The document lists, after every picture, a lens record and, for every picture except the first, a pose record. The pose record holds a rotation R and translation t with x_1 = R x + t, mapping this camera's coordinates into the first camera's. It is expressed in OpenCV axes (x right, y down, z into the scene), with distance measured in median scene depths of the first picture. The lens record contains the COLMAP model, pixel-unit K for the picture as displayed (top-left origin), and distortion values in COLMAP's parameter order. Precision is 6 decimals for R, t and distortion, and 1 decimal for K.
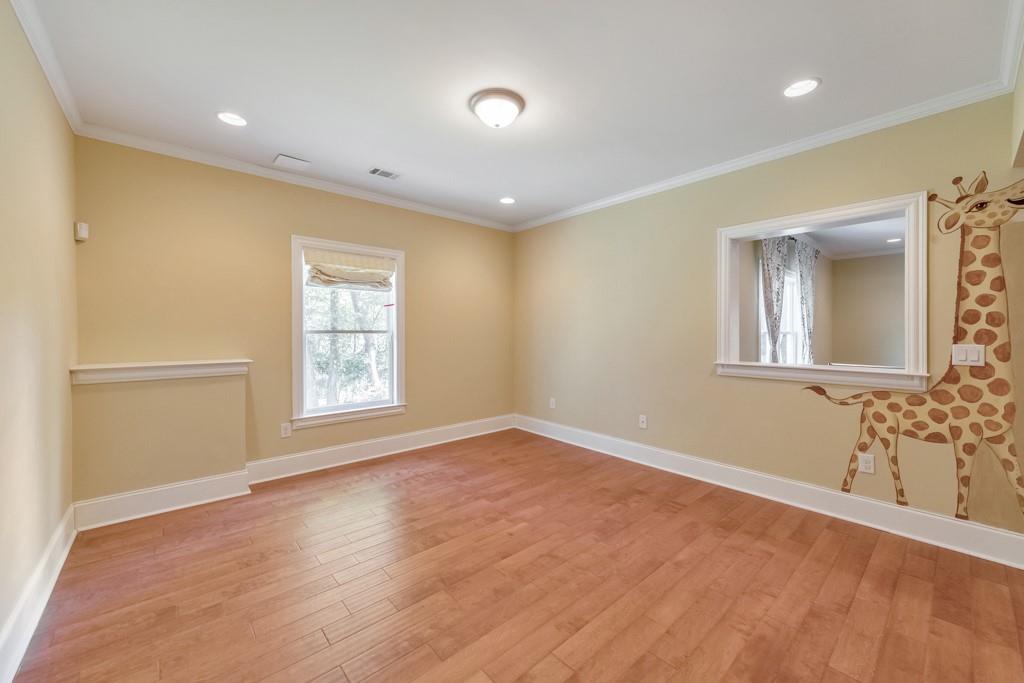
lens RADIAL K [[392.1, 0, 512.2], [0, 392.1, 335.9], [0, 0, 1]] dist [0.001205, 0.000116]
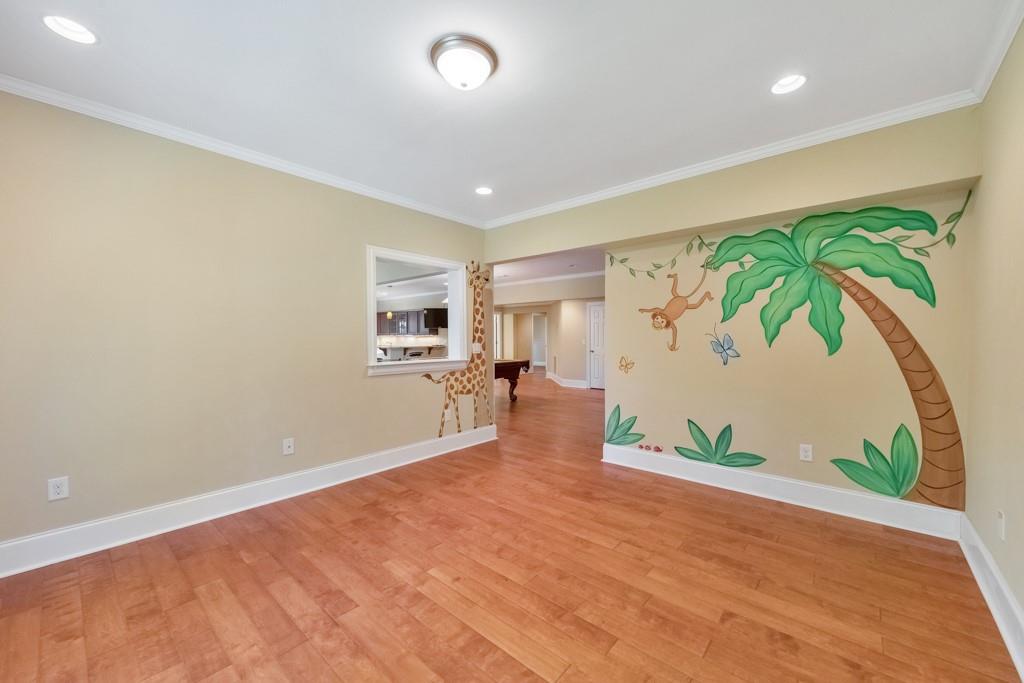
lens RADIAL K [[398.0, 0, 512.0], [0, 398.0, 341.5], [0, 0, 1]] dist [0.000206, -0.000105]
pose [[-0.131664, -0.010878, 0.991235, -0.865546], [0.010853, 0.999864, 0.012414, -0.010667], [-0.991235, 0.012392, -0.131528, 1.001117]]
